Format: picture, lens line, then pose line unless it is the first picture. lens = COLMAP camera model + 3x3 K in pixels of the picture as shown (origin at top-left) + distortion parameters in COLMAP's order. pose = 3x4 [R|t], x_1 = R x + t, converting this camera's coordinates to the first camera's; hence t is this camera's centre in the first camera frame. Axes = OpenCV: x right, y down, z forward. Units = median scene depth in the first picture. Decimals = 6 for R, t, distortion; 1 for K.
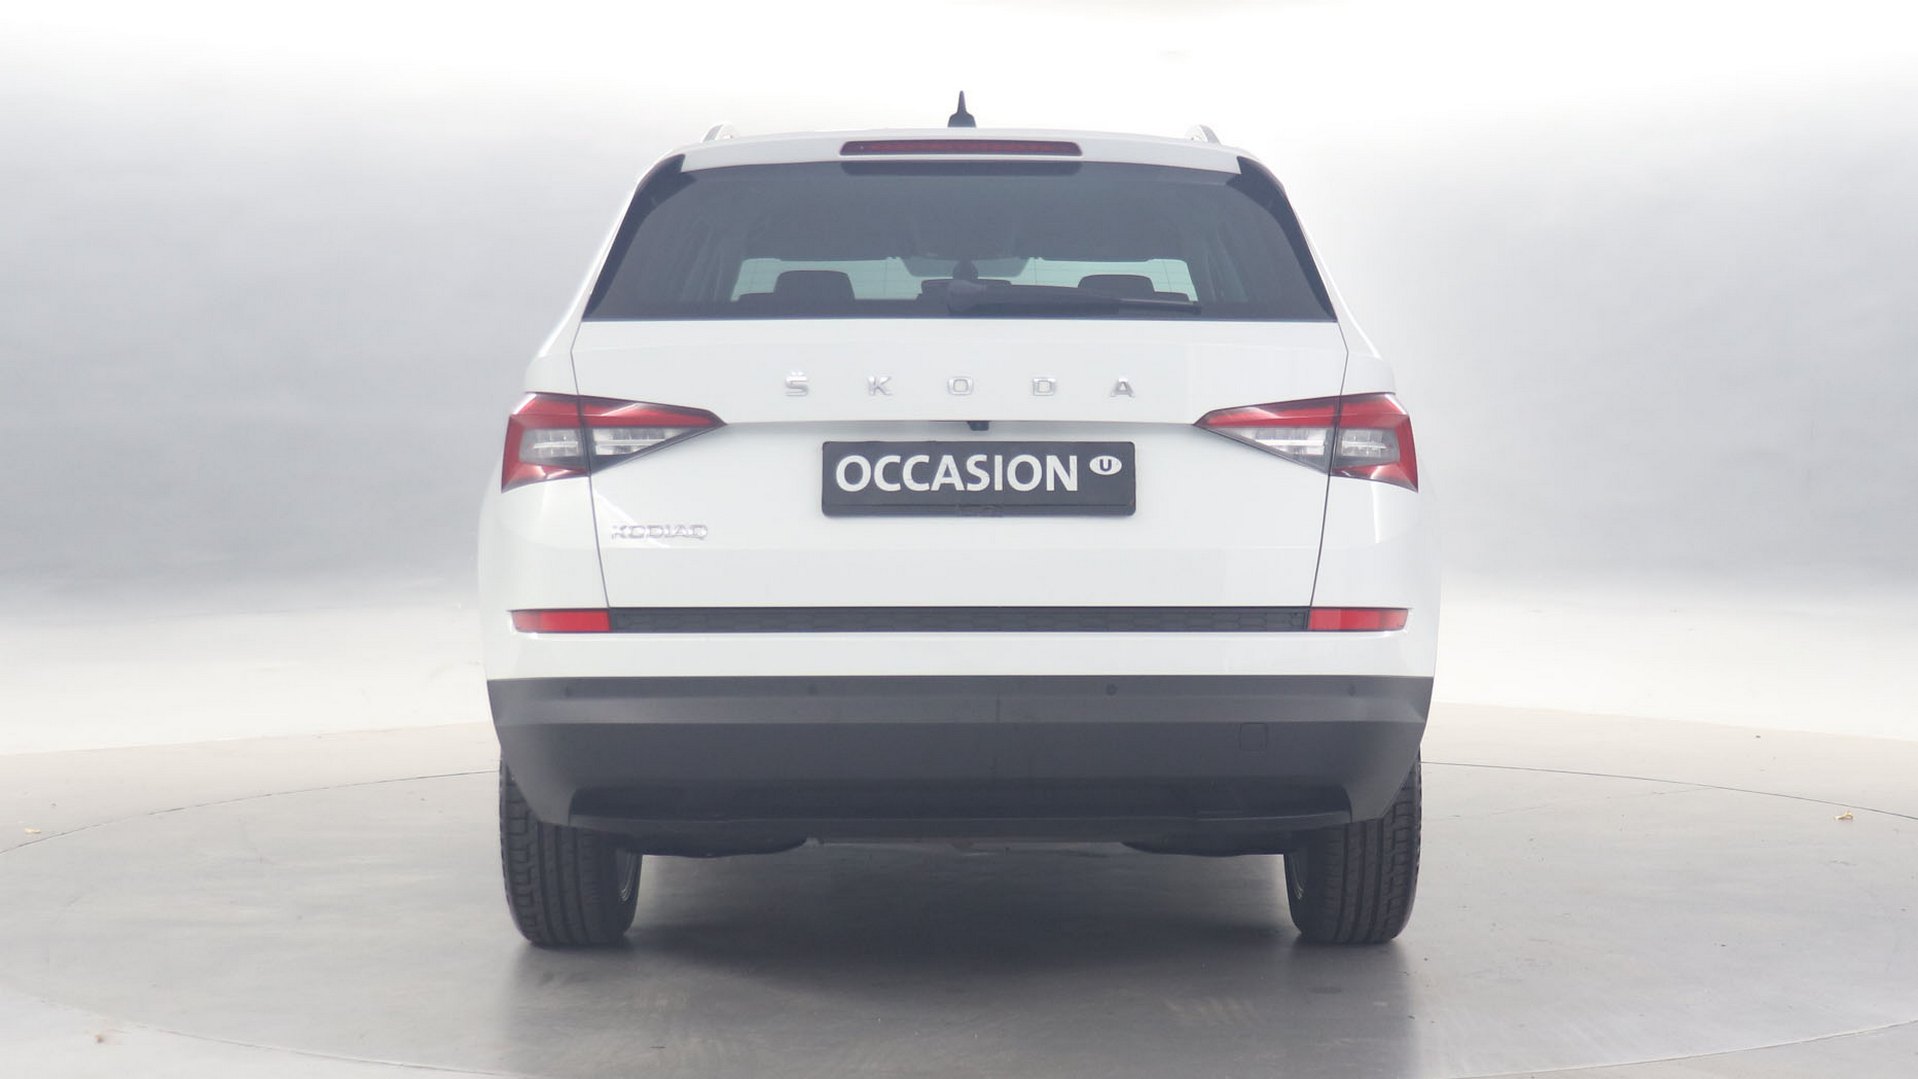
lens RADIAL K [[1972.4, 0, 959.0], [0, 1972.4, 539.5], [0, 0, 1]] dist [-0.009724, -0.010110]
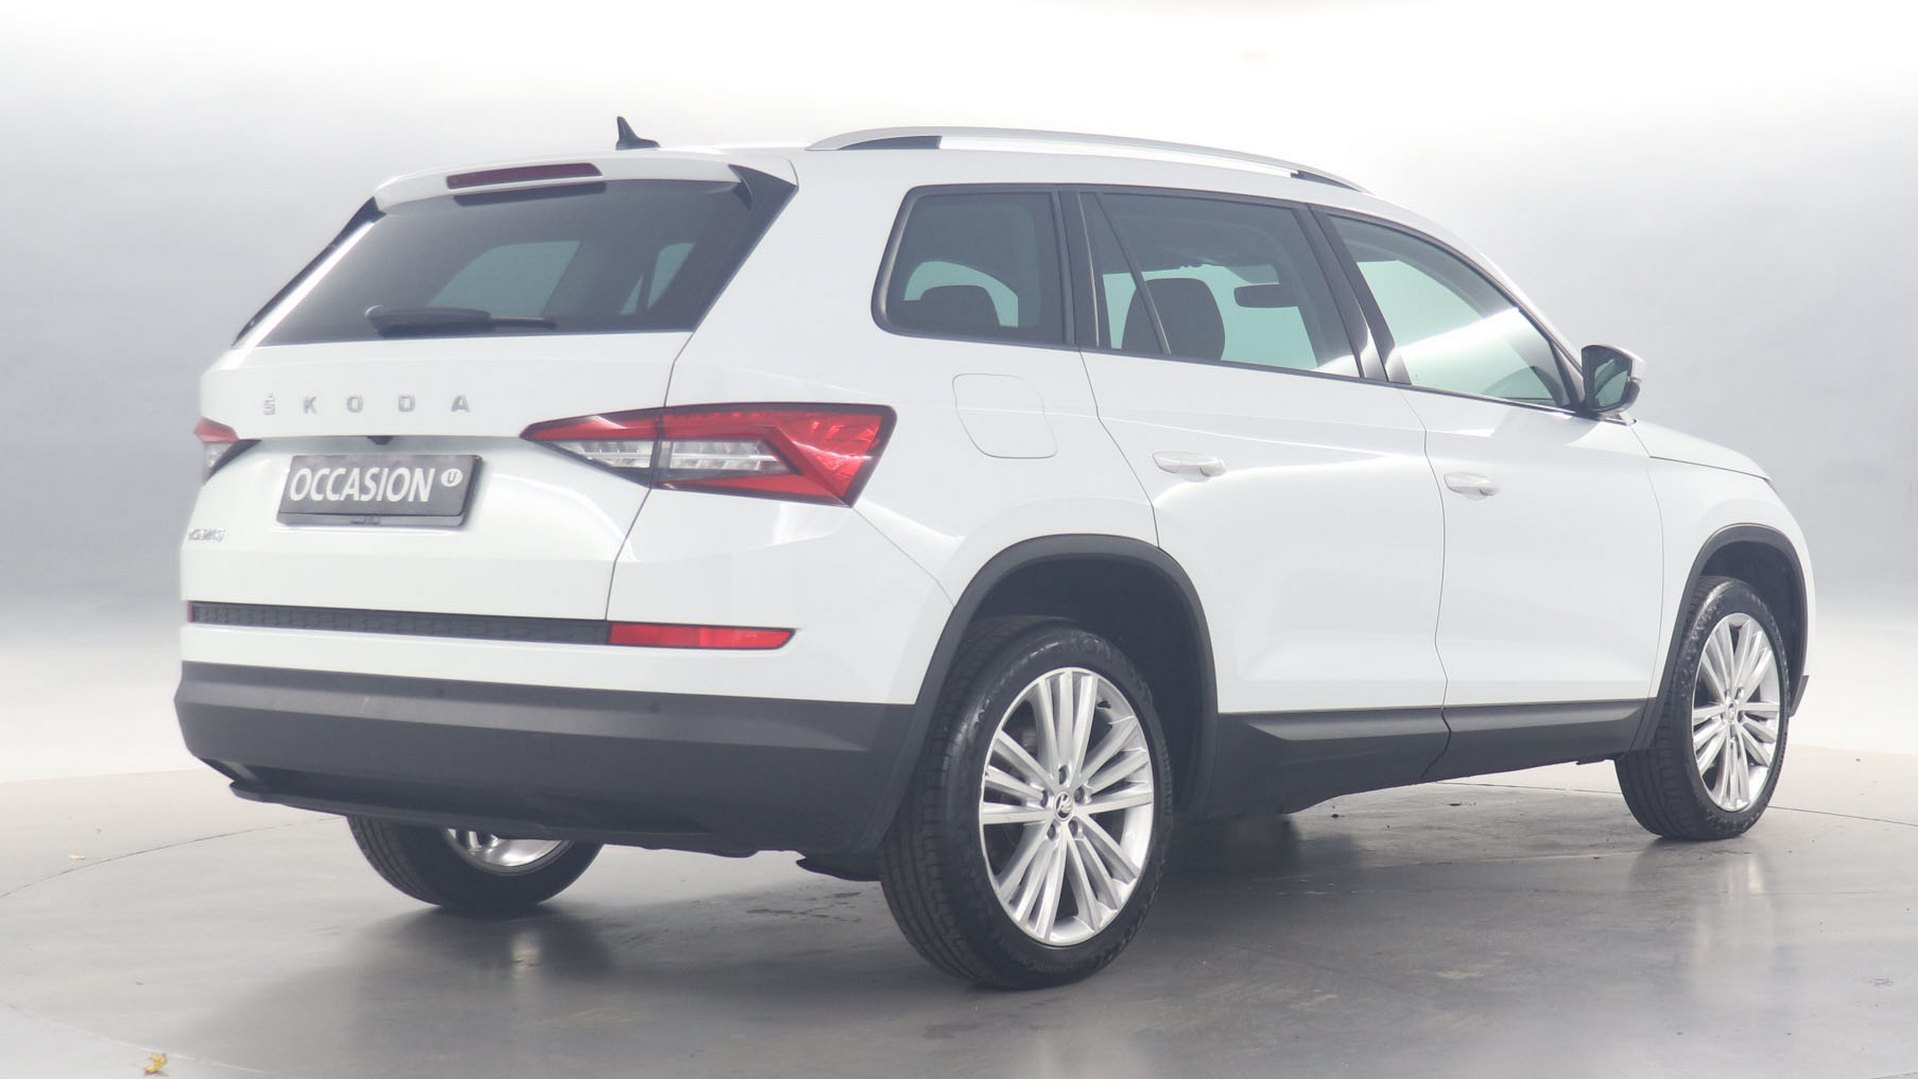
lens RADIAL K [[1972.4, 0, 959.0], [0, 1972.4, 539.5], [0, 0, 1]] dist [-0.009724, -0.010110]
pose [[0.894830, 0.015291, -0.446146, 0.764126], [-0.019025, 0.999811, -0.003892, -0.005937], [0.446002, 0.011970, 0.894952, 0.189336]]
